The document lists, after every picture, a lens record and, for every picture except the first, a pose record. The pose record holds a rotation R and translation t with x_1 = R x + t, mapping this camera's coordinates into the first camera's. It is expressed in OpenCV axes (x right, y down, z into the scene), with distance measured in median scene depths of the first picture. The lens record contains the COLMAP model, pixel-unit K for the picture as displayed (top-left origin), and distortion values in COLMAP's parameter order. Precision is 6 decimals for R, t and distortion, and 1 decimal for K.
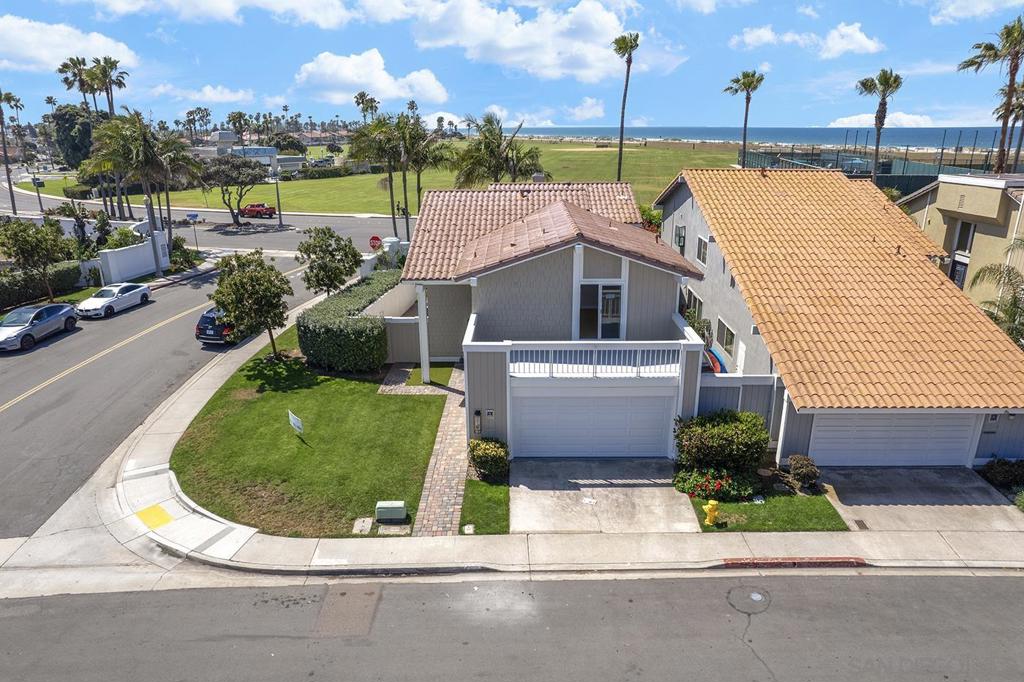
lens RADIAL K [[657.7, 0, 512.0], [0, 657.7, 341.0], [0, 0, 1]] dist [-0.088693, 0.081127]
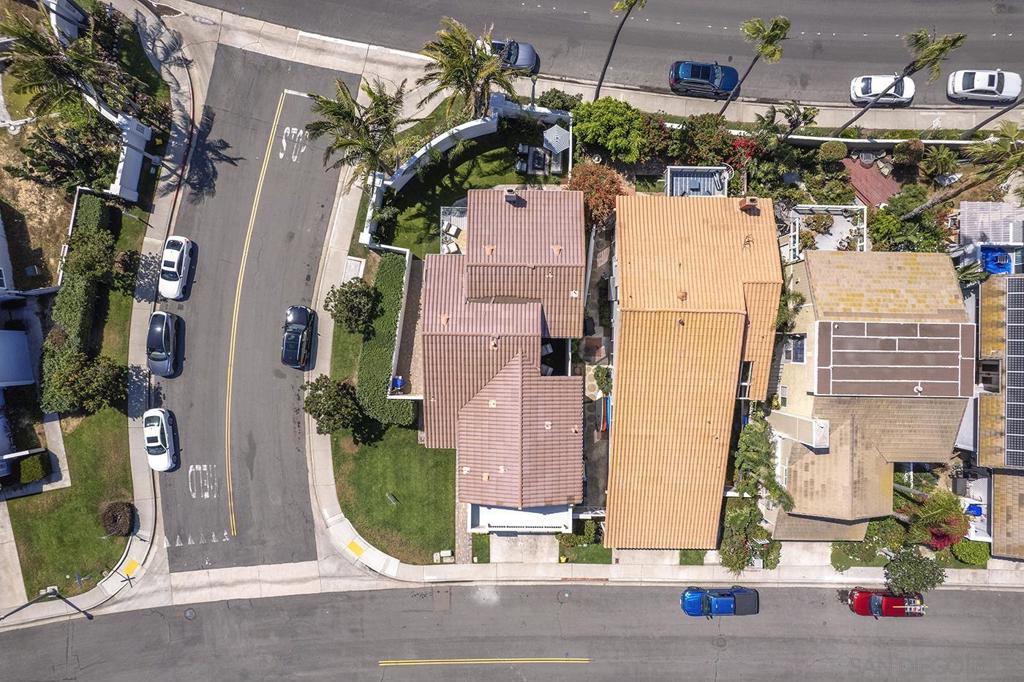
lens RADIAL K [[657.7, 0, 512.0], [0, 657.7, 341.0], [0, 0, 1]] dist [-0.088693, 0.081127]
pose [[0.999973, -0.005964, 0.004231, 0.079843], [-0.001992, 0.334584, 0.942364, -2.525508], [-0.007036, -0.942347, 0.334563, 0.905059]]
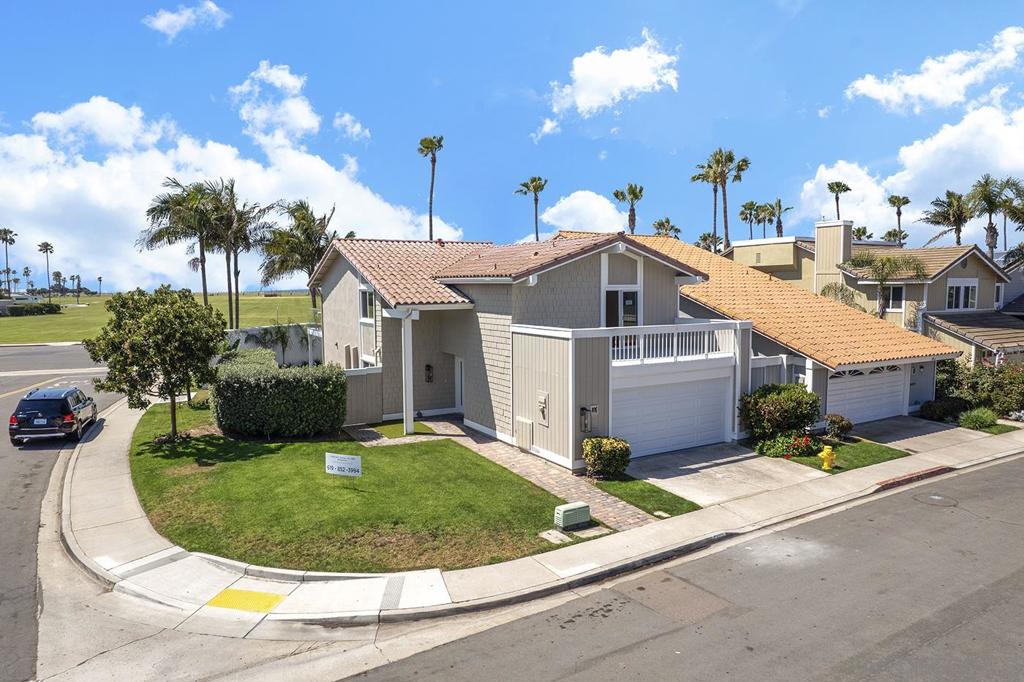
lens RADIAL K [[657.7, 0, 512.0], [0, 657.7, 341.0], [0, 0, 1]] dist [-0.088693, 0.081127]
pose [[0.862467, -0.040279, 0.504507, -0.636212], [0.158392, 0.968236, -0.193472, 0.191934], [-0.480689, 0.246773, 0.841452, 0.295036]]
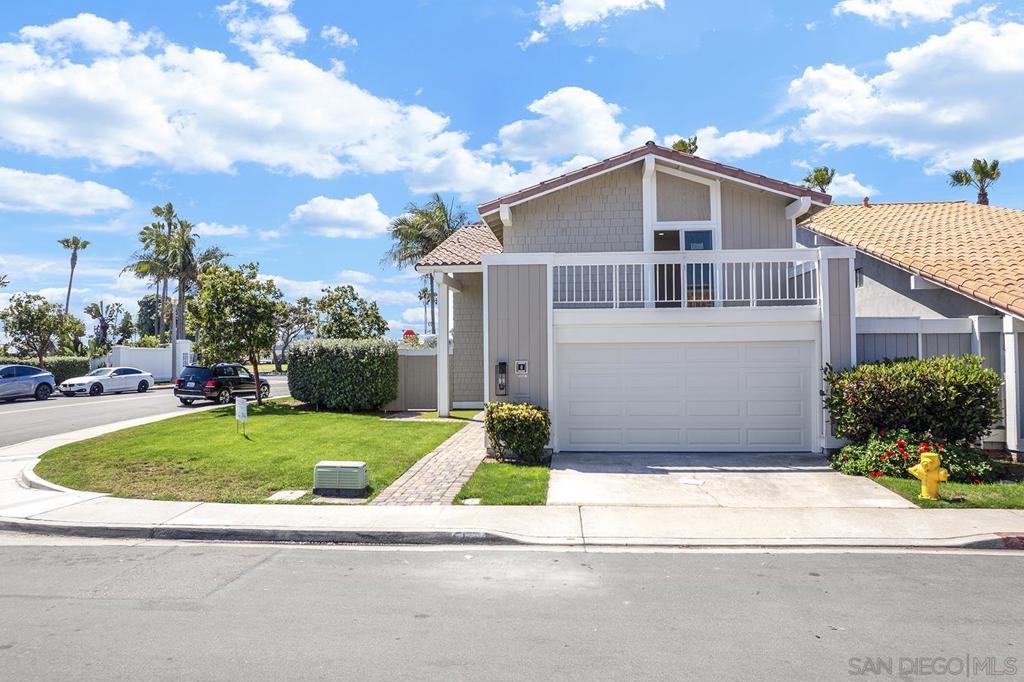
lens RADIAL K [[657.7, 0, 512.0], [0, 657.7, 341.0], [0, 0, 1]] dist [-0.088693, 0.081127]
pose [[0.996053, -0.001670, -0.088744, 0.015252], [-0.027808, 0.943615, -0.329876, 0.325257], [0.084291, 0.331041, 0.939844, 0.424824]]
